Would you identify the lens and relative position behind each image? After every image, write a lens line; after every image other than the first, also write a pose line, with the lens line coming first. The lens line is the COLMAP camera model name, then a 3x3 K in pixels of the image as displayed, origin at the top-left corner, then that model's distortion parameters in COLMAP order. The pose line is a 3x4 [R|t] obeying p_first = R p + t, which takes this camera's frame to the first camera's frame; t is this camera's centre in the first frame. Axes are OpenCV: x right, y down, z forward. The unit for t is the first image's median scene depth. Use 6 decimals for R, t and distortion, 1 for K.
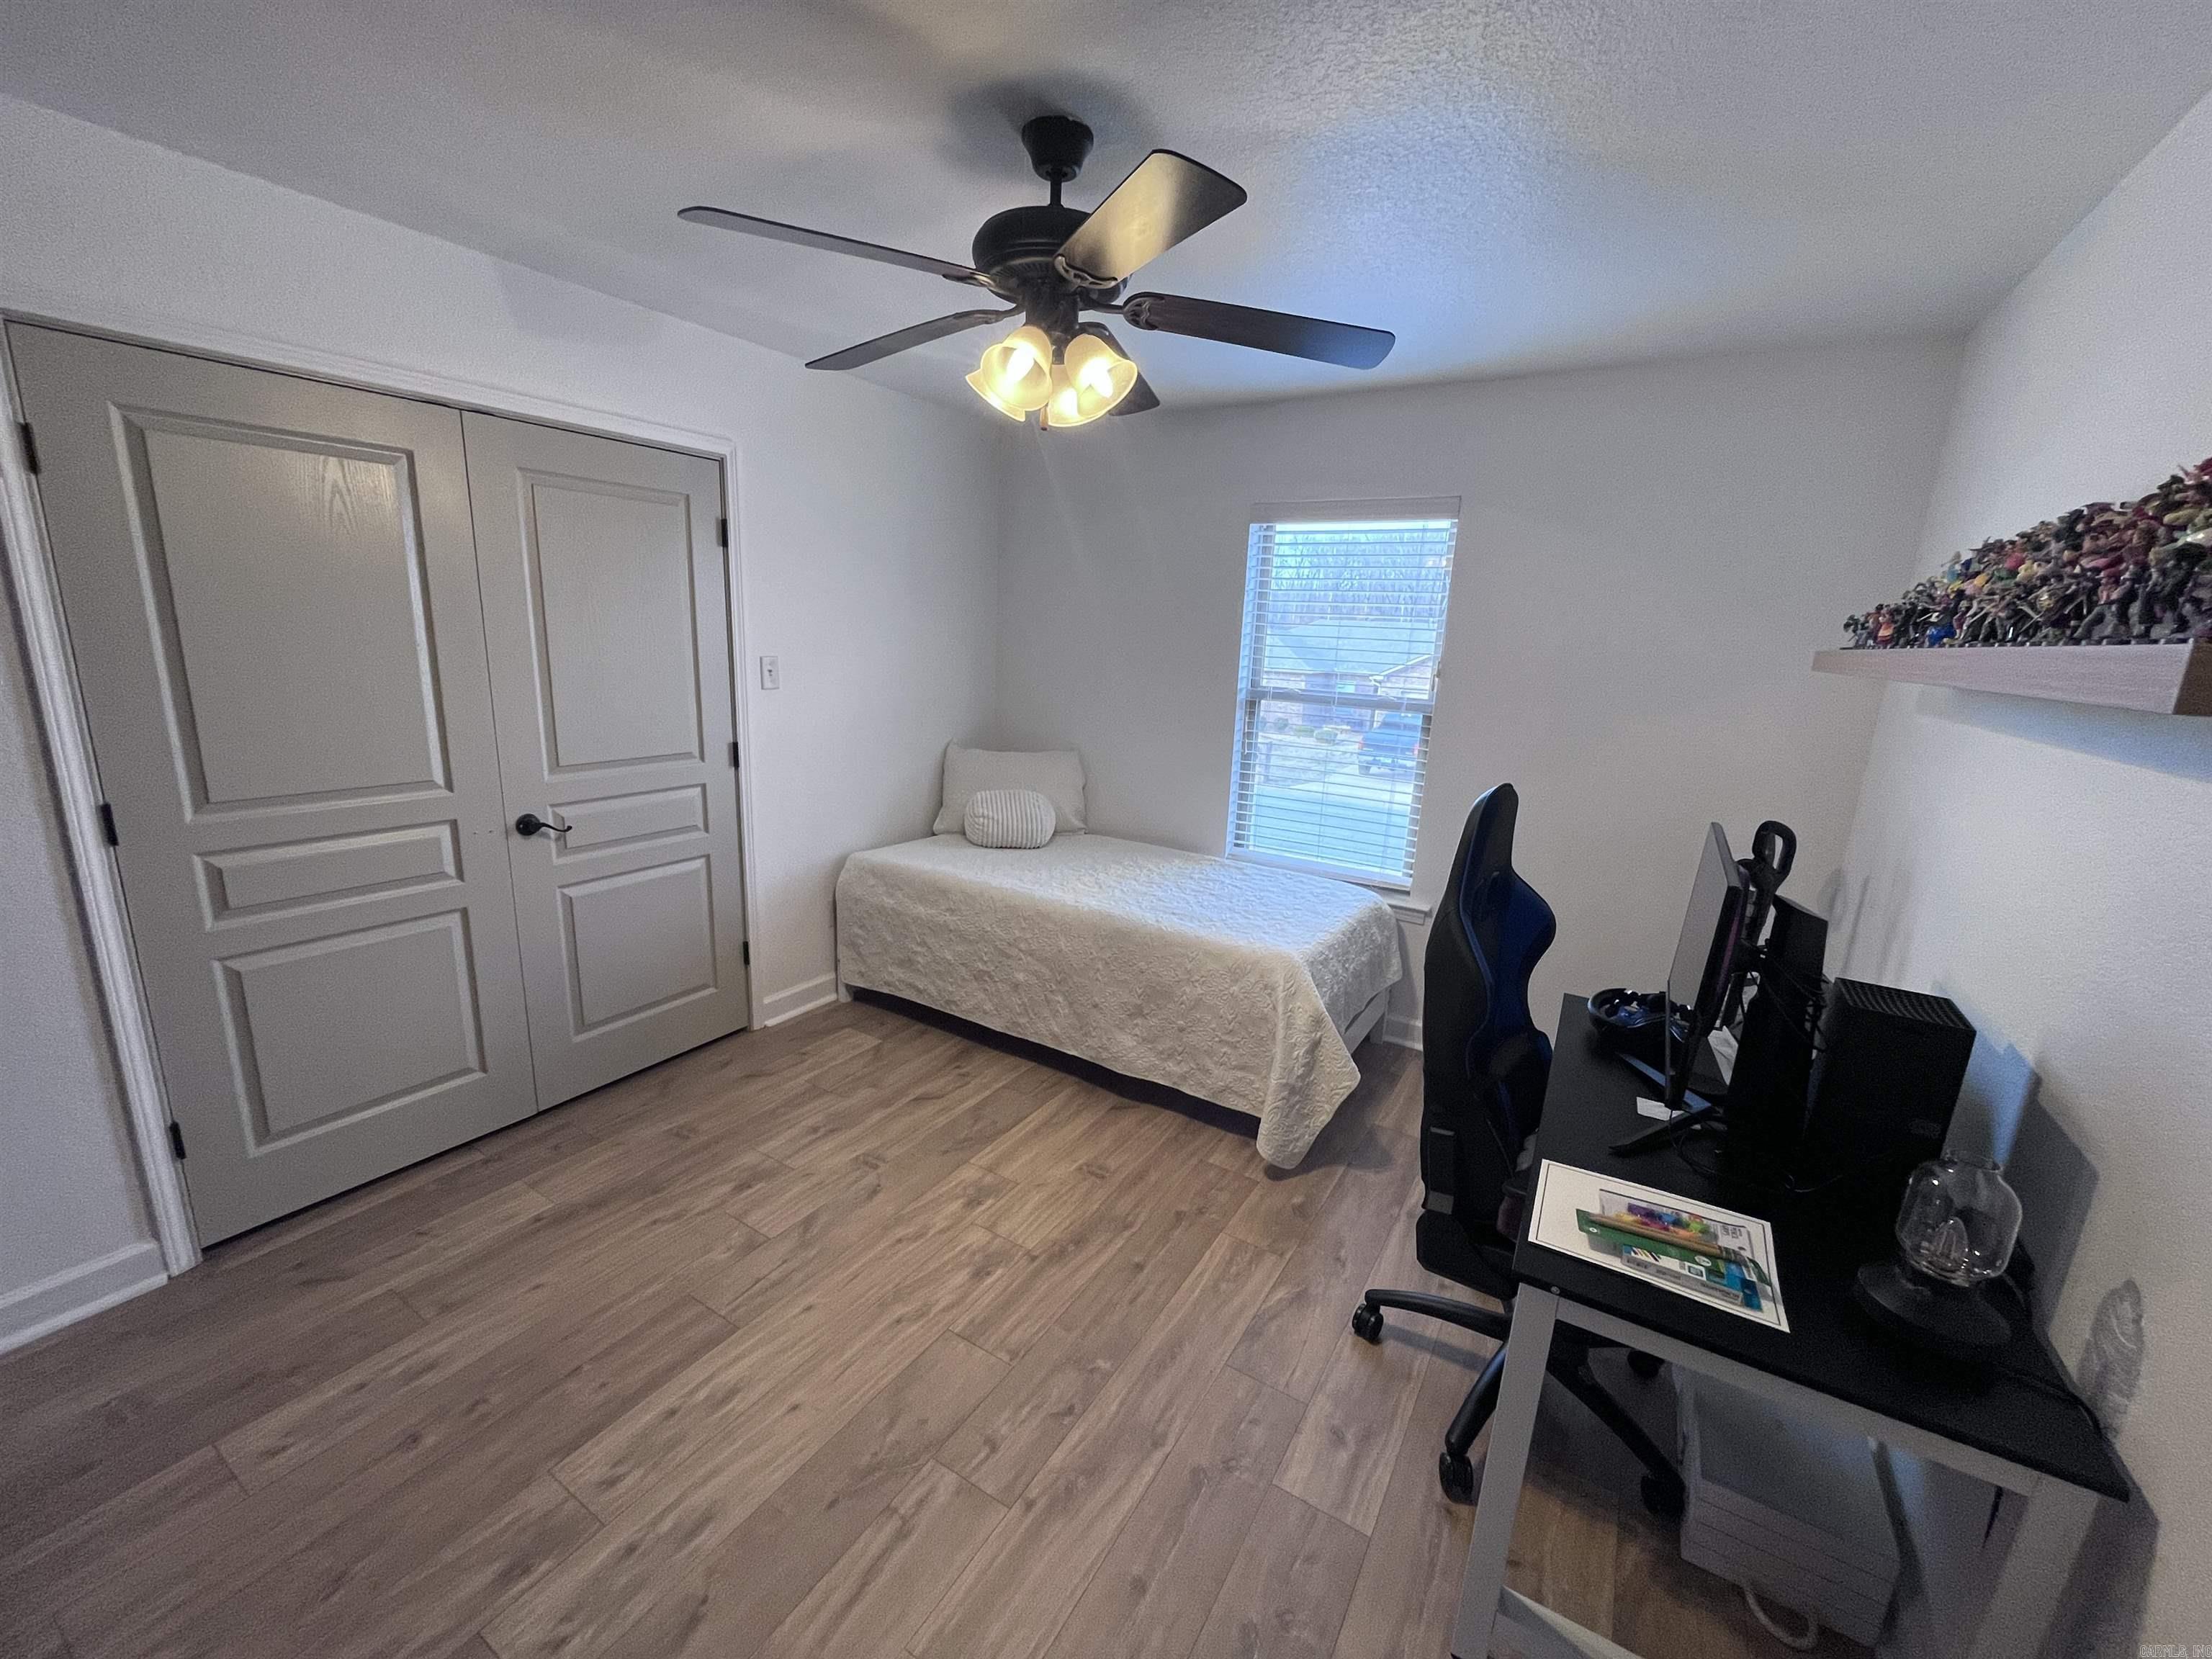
lens RADIAL K [[893.3, 0, 1106.0], [0, 893.3, 829.5], [0, 0, 1]] dist [-0.002280, 0.000035]
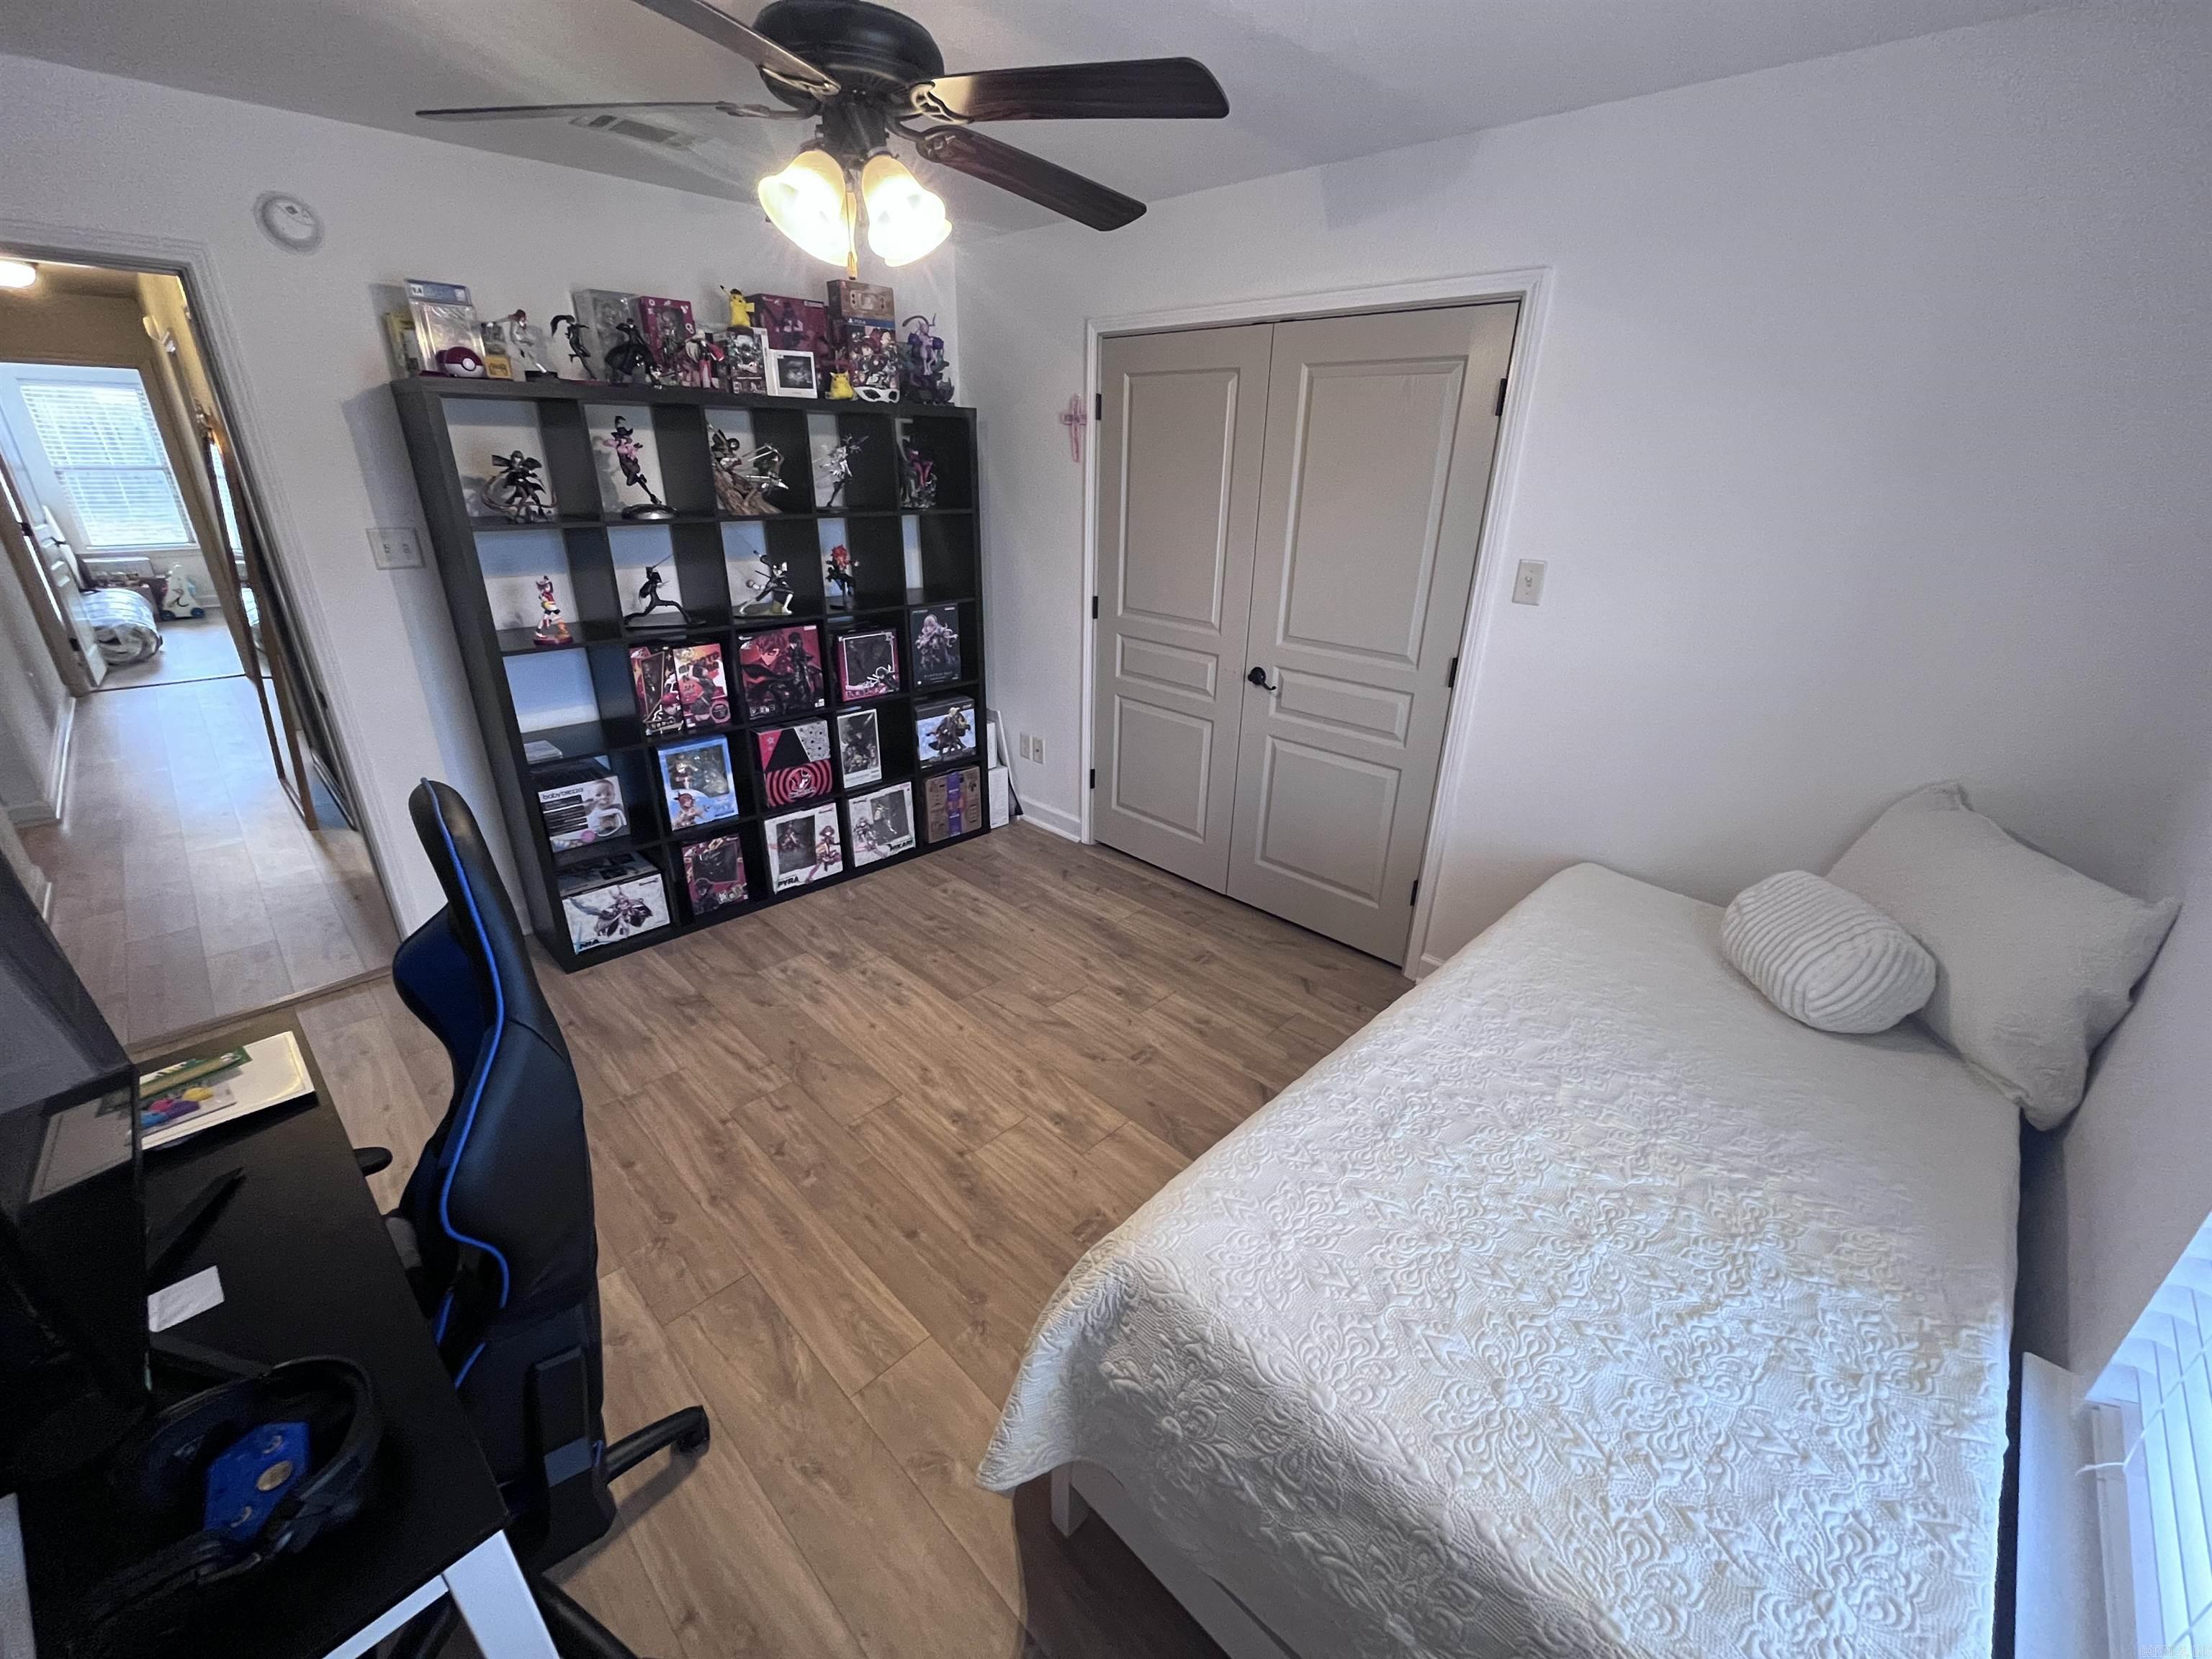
lens RADIAL K [[893.3, 0, 1106.0], [0, 893.3, 829.5], [0, 0, 1]] dist [-0.002280, 0.000035]
pose [[-0.220321, 0.335910, -0.915763, 0.632099], [-0.246713, 0.889117, 0.385492, -0.254274], [0.943711, 0.310863, -0.113018, 1.067475]]
